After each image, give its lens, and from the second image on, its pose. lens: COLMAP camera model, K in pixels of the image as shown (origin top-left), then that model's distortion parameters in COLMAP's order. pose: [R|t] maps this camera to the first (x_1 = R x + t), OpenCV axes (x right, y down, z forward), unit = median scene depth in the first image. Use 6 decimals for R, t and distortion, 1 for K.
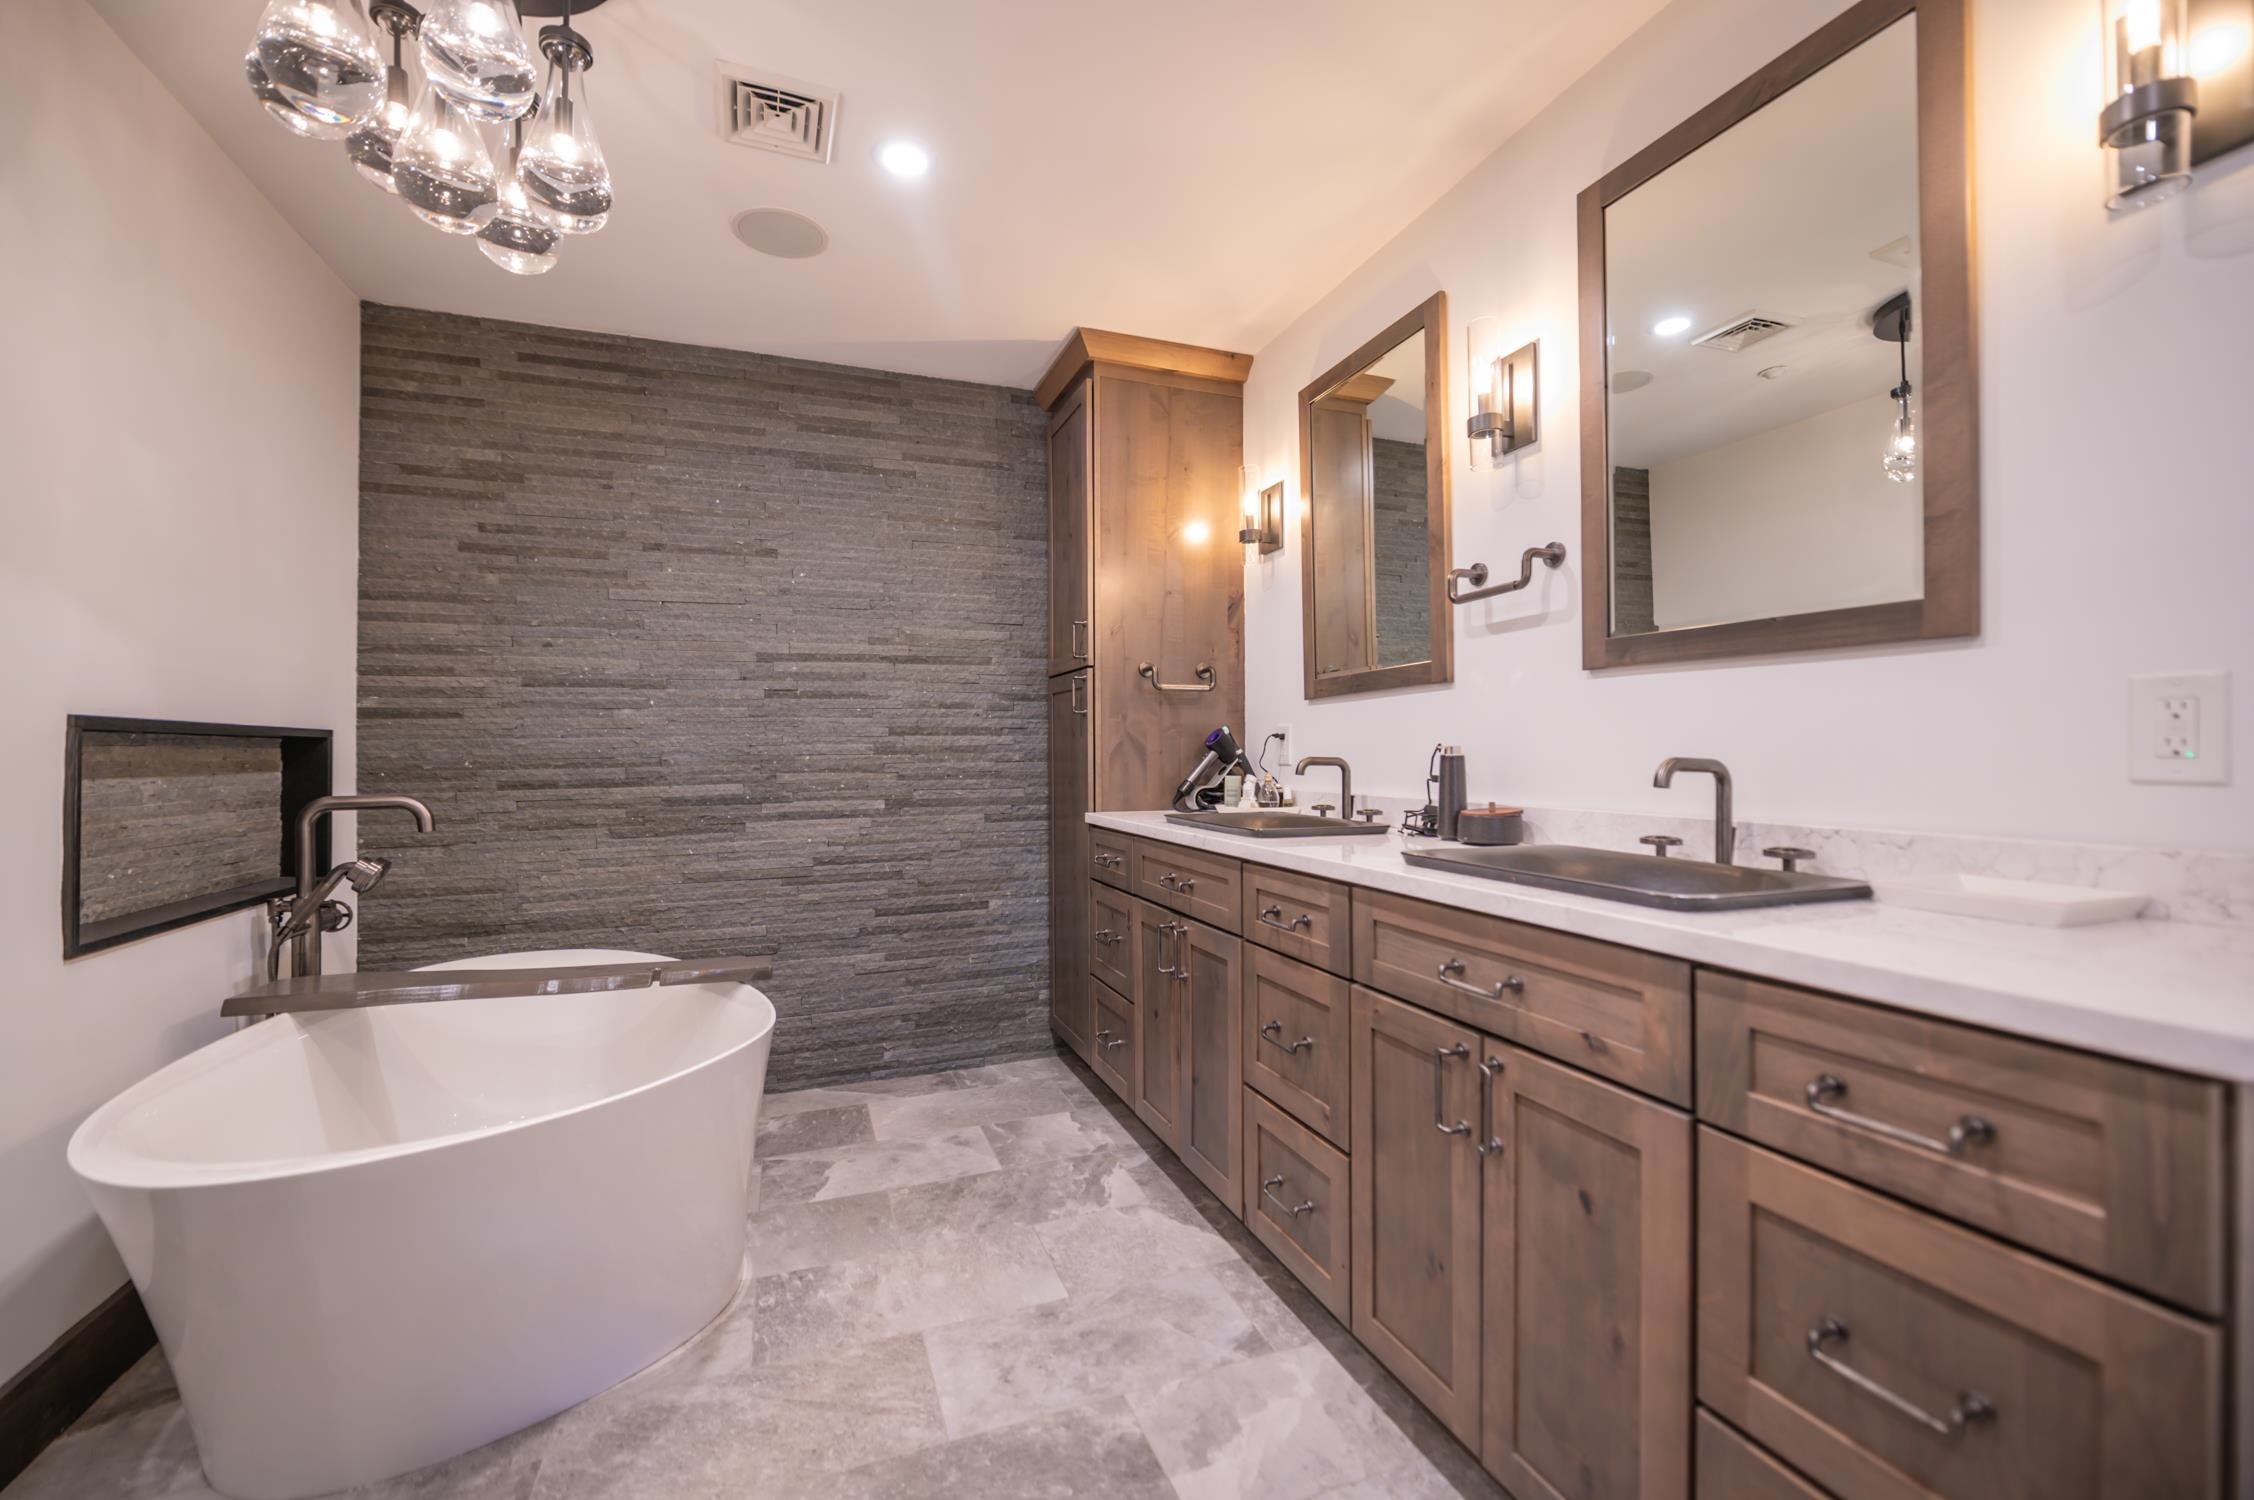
lens RADIAL K [[913.0, 0, 1127.0], [0, 913.0, 750.0], [0, 0, 1]] dist [0.067653, 0.000041]
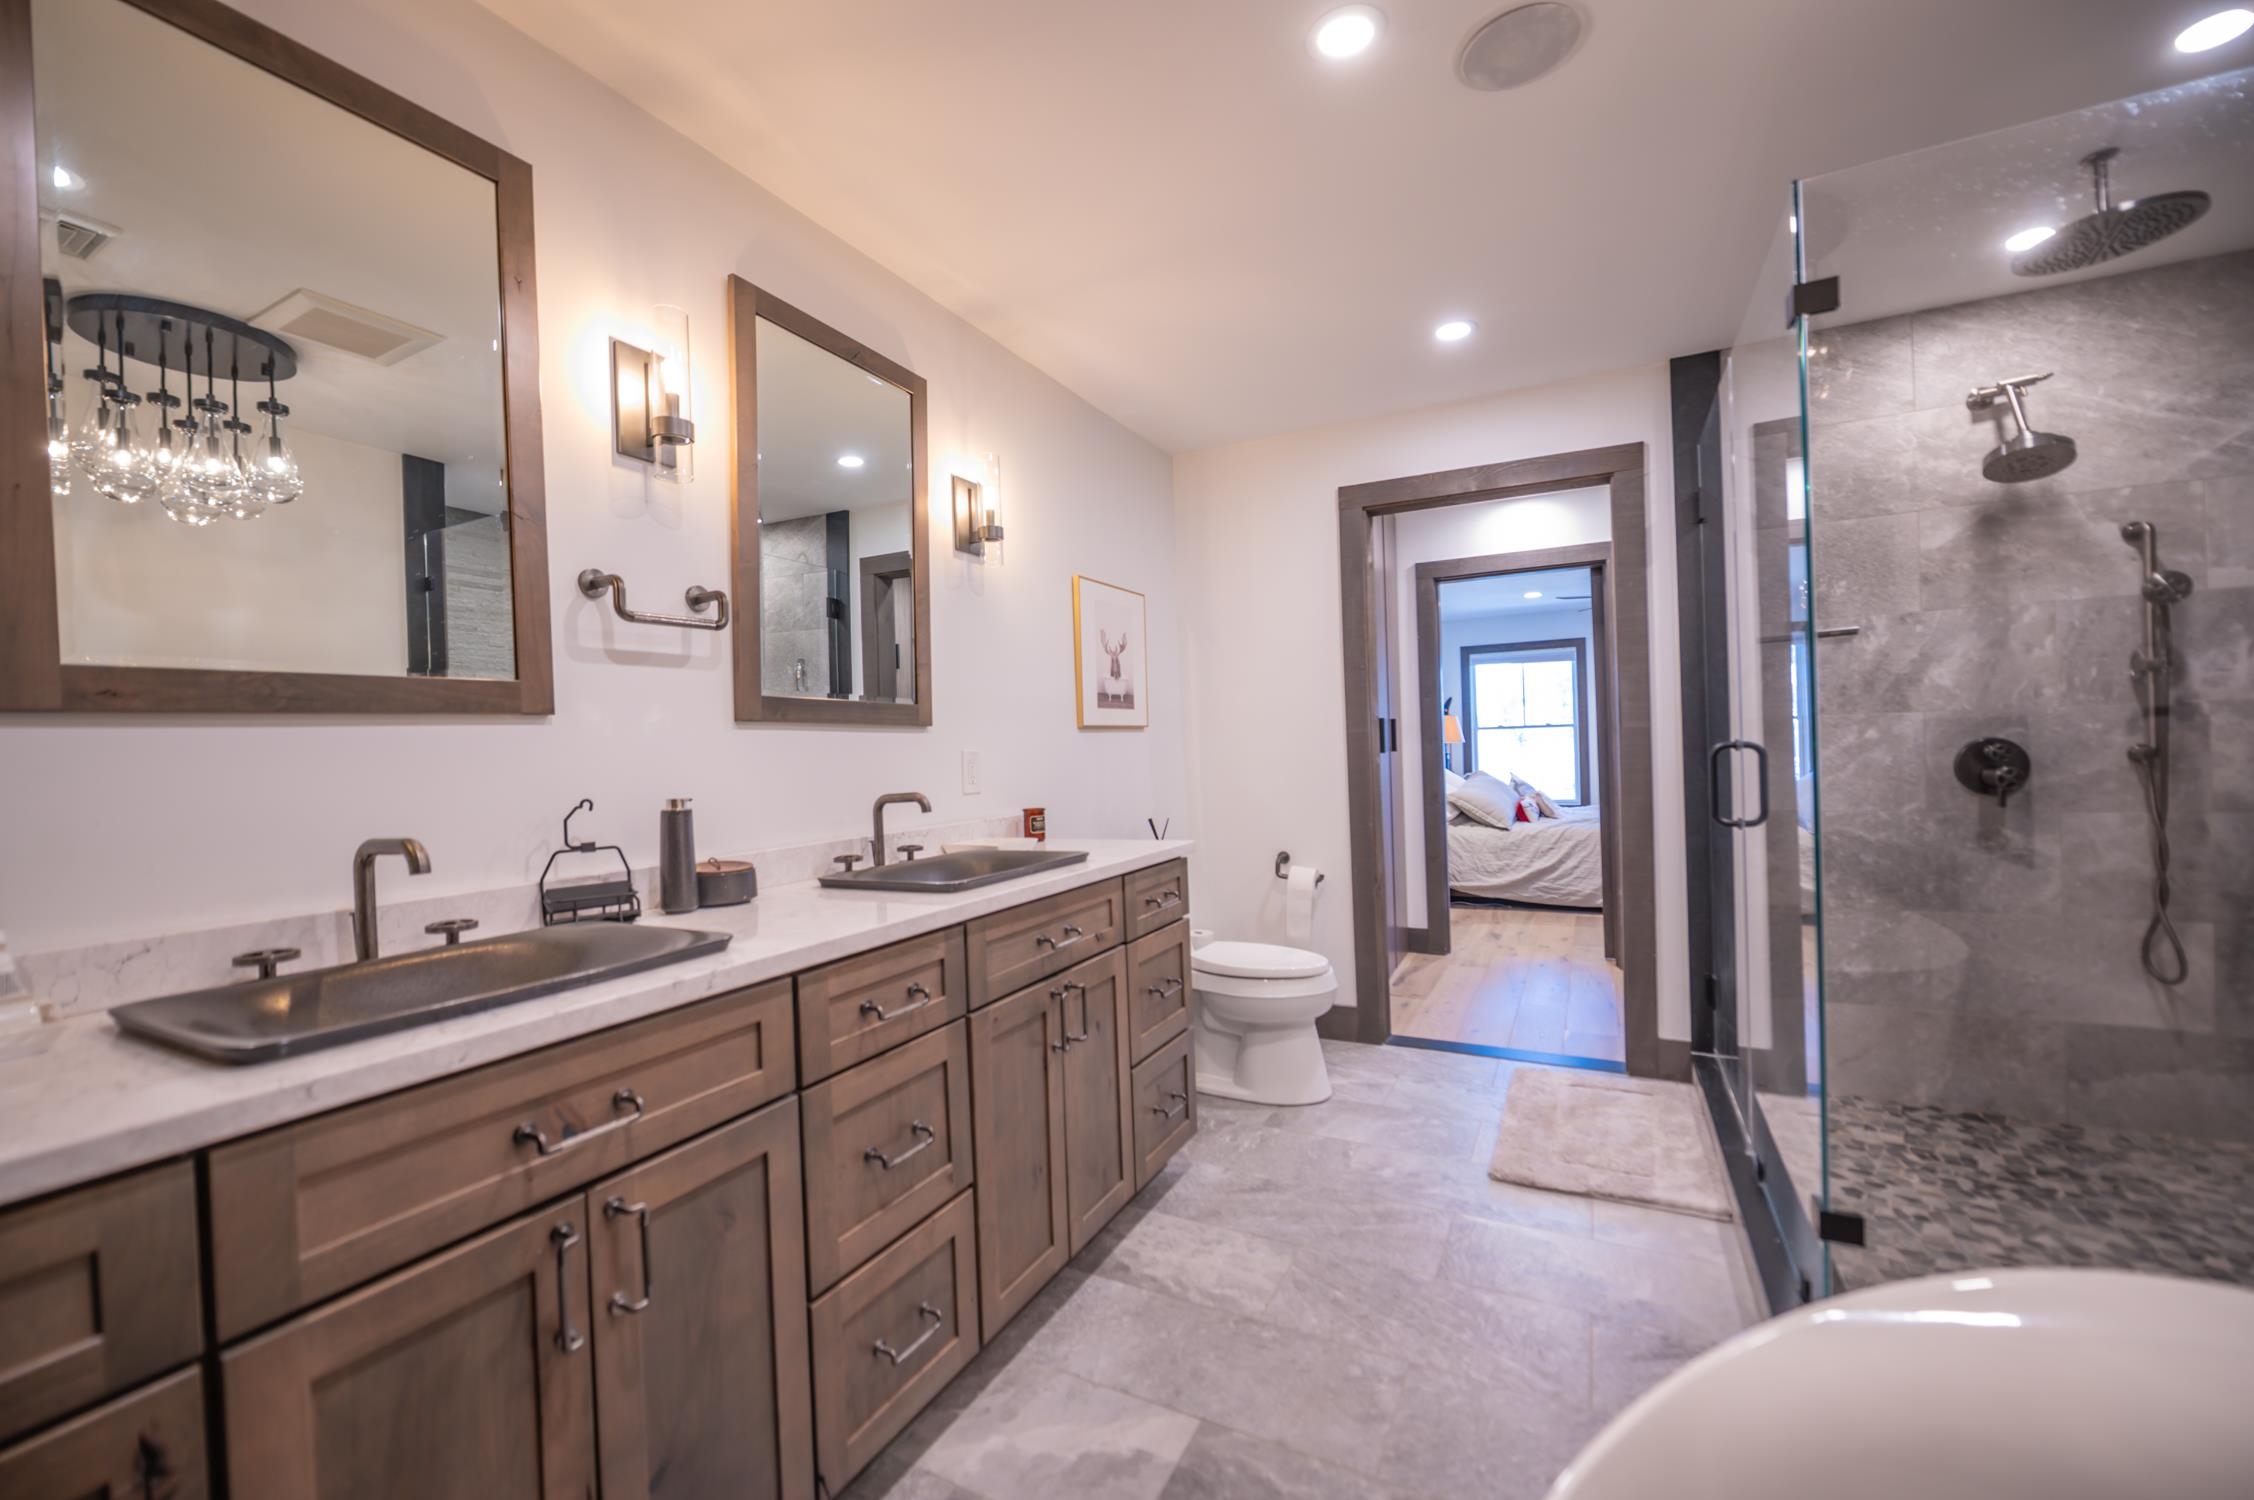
lens RADIAL K [[913.0, 0, 1127.0], [0, 913.0, 750.0], [0, 0, 1]] dist [0.067653, 0.000041]
pose [[-0.637848, 0.020590, 0.769887, -0.657529], [0.032367, 0.999476, 0.000086, -0.041627], [-0.769482, 0.024973, -0.638180, 1.463312]]
